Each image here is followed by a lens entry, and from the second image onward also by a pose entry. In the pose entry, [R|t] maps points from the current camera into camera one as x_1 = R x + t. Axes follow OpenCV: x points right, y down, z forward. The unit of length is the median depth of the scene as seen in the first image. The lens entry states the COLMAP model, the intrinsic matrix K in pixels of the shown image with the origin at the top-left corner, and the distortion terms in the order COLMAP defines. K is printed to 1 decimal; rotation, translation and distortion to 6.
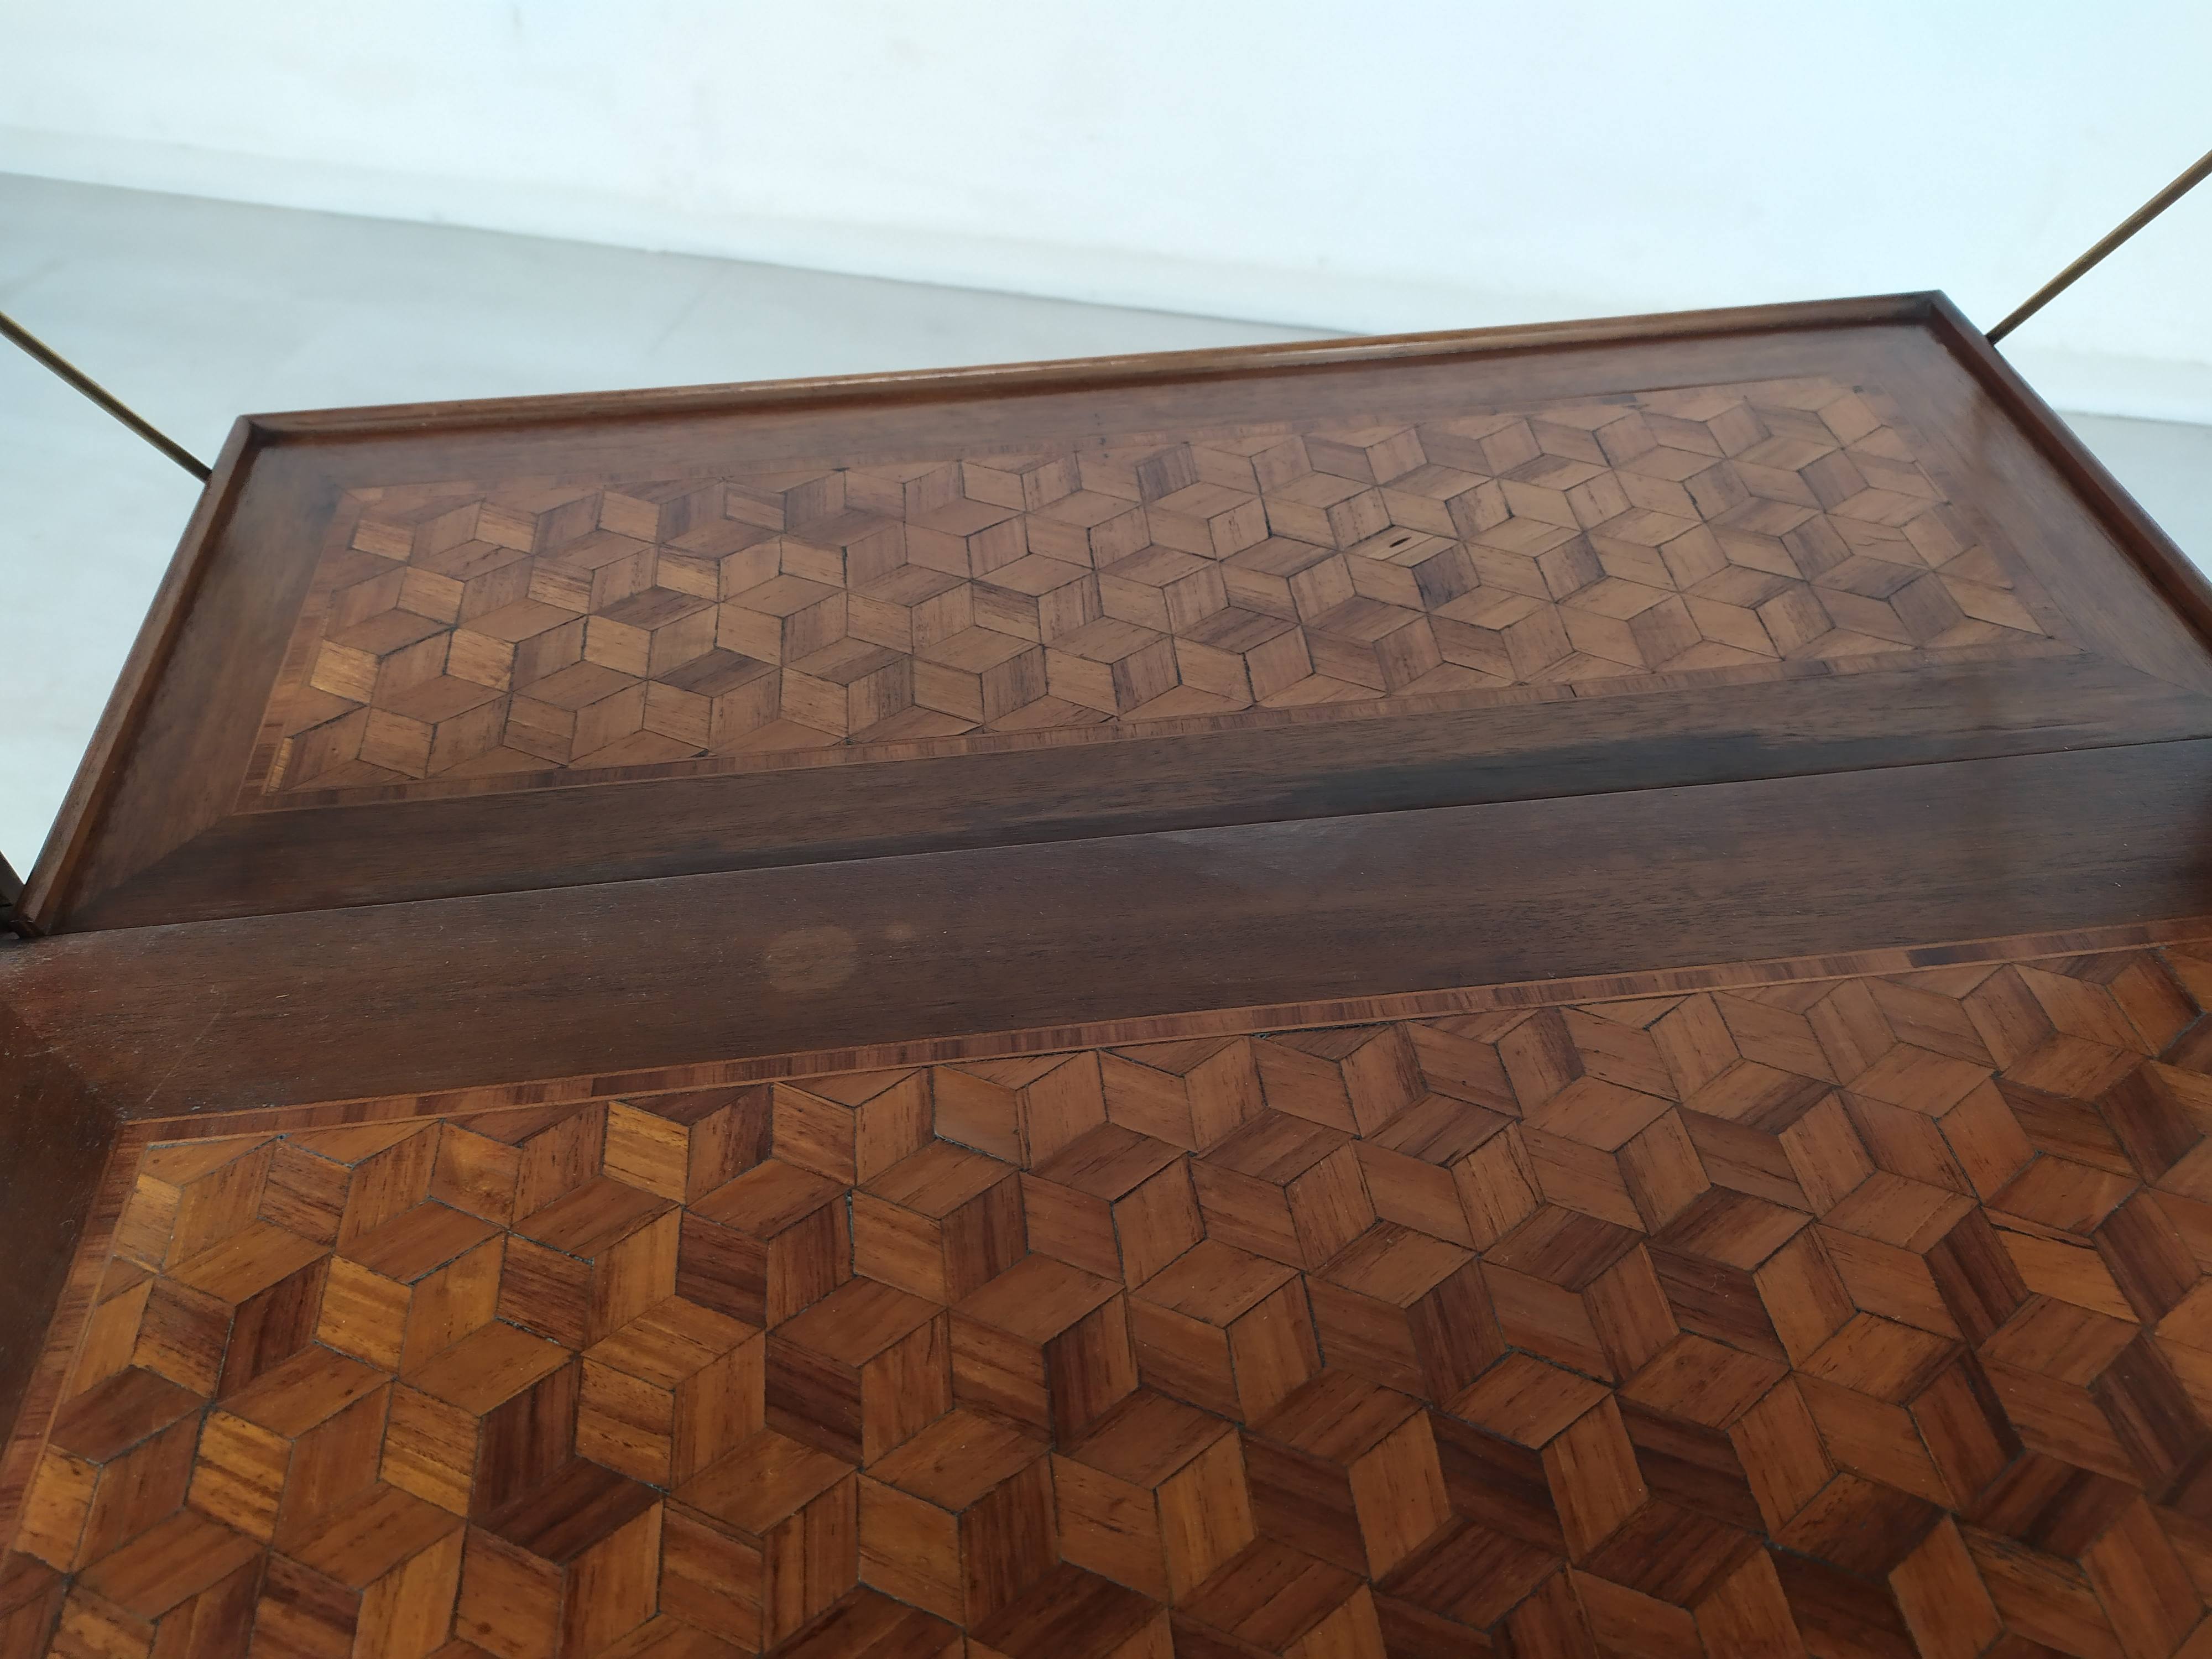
lens RADIAL K [[1676.8, 0, 1106.0], [0, 1676.8, 829.5], [0, 0, 1]] dist [0.062287, -0.081575]
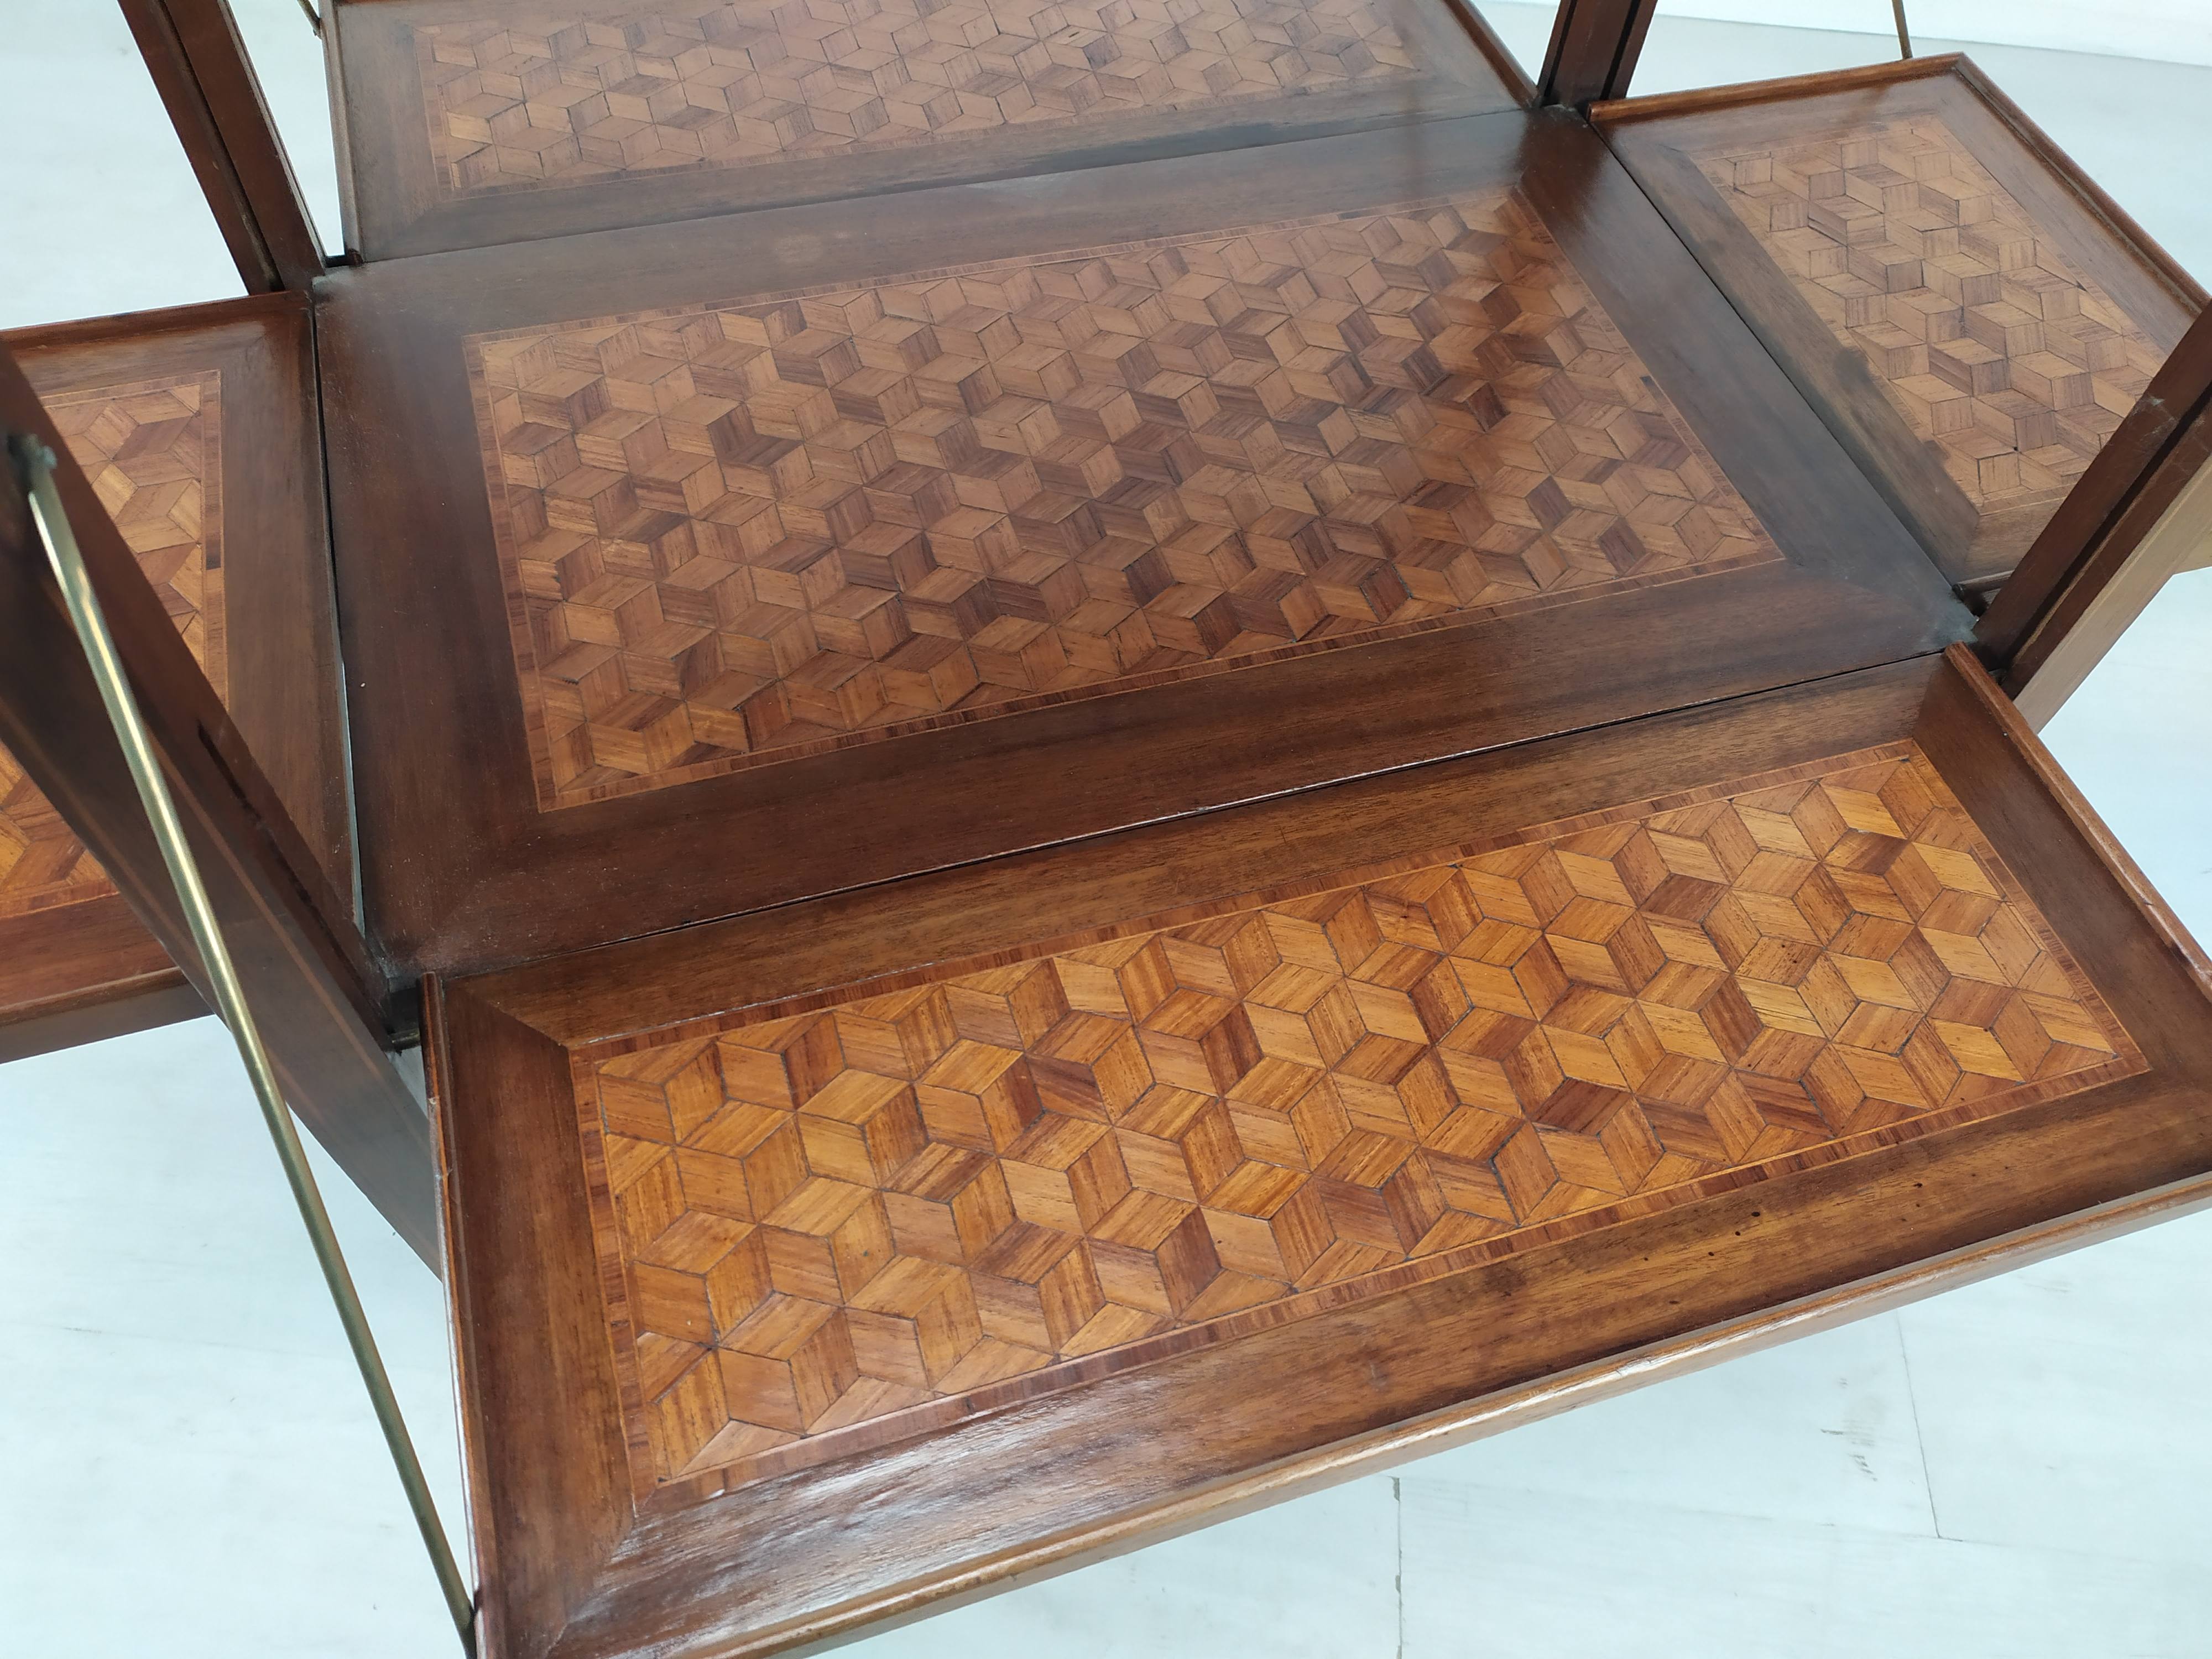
lens RADIAL K [[1633.9, 0, 1095.0], [0, 1633.9, 842.5], [0, 0, 1]] dist [0.048414, -0.045391]
pose [[0.977754, -0.116887, 0.174168, -0.211339], [0.084059, 0.979099, 0.185199, 0.355366], [-0.192175, -0.166439, 0.967144, -0.839651]]
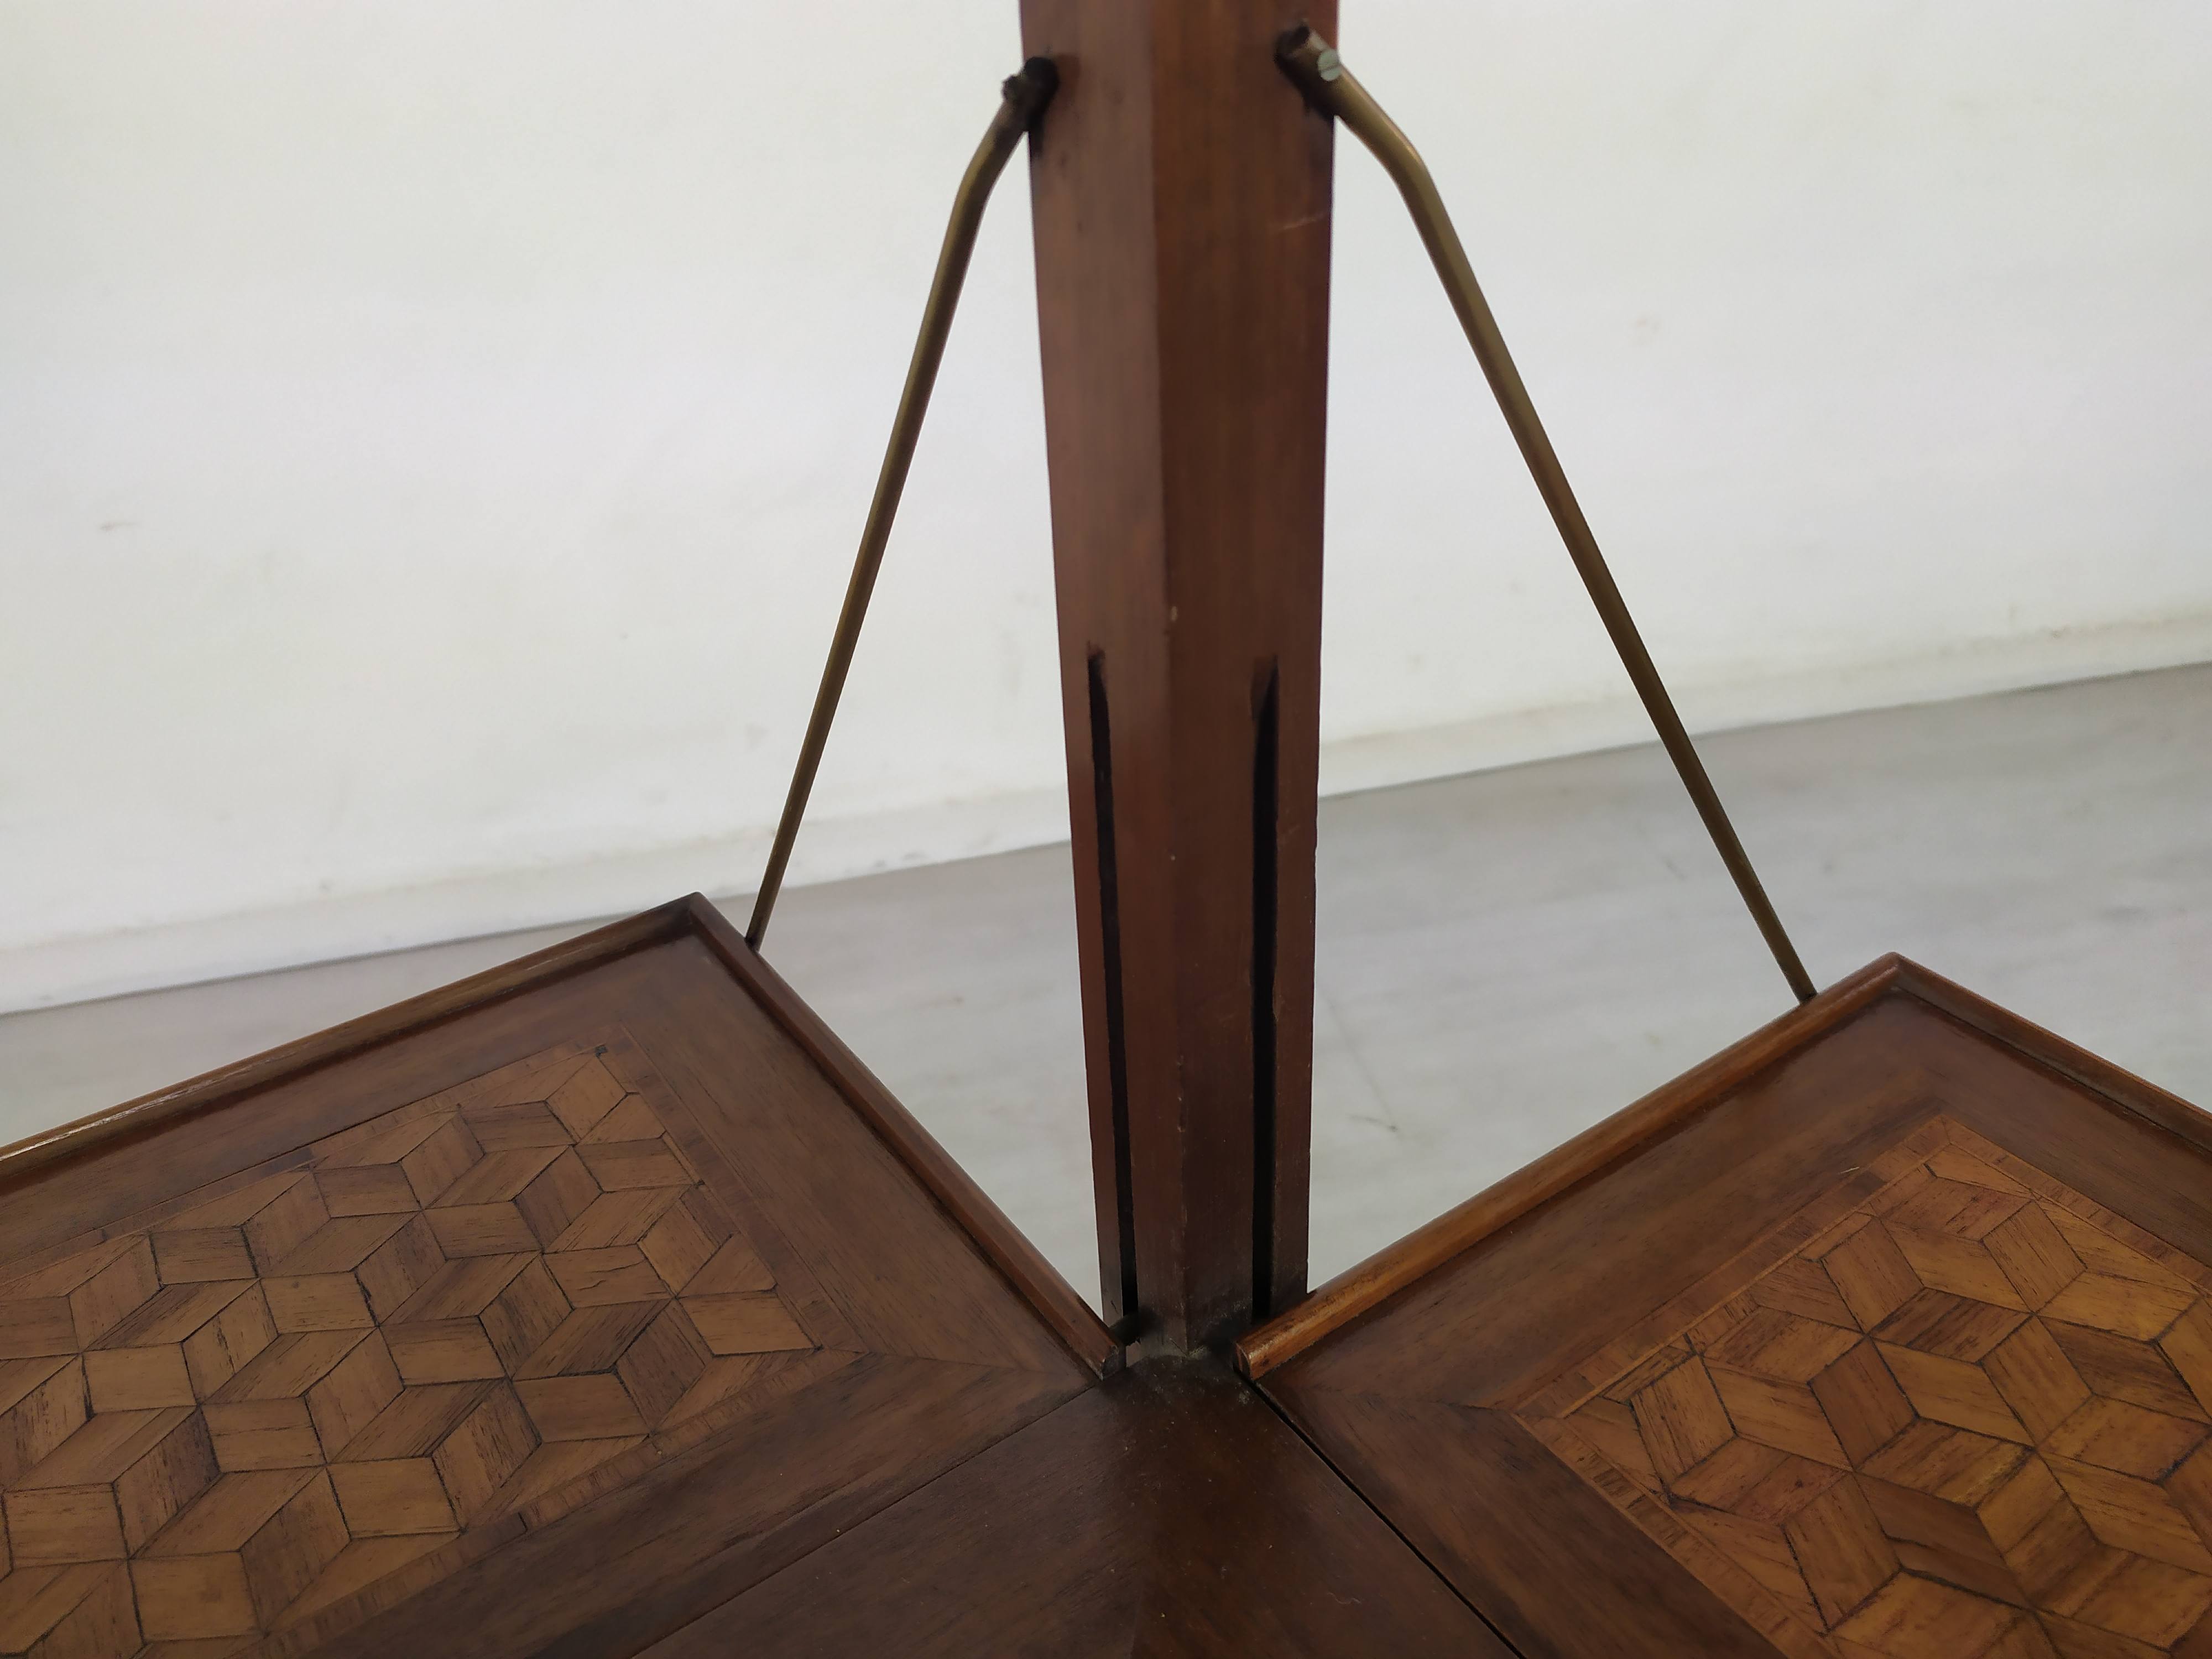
lens RADIAL K [[1727.5, 0, 1107.3], [0, 1727.5, 870.1], [0, 0, 1]] dist [0.027477, -0.063596]
pose [[0.874481, -0.269985, 0.402979, 0.414218], [0.364004, 0.914365, -0.177305, -0.125267], [-0.320600, 0.301736, 0.897870, 0.188448]]
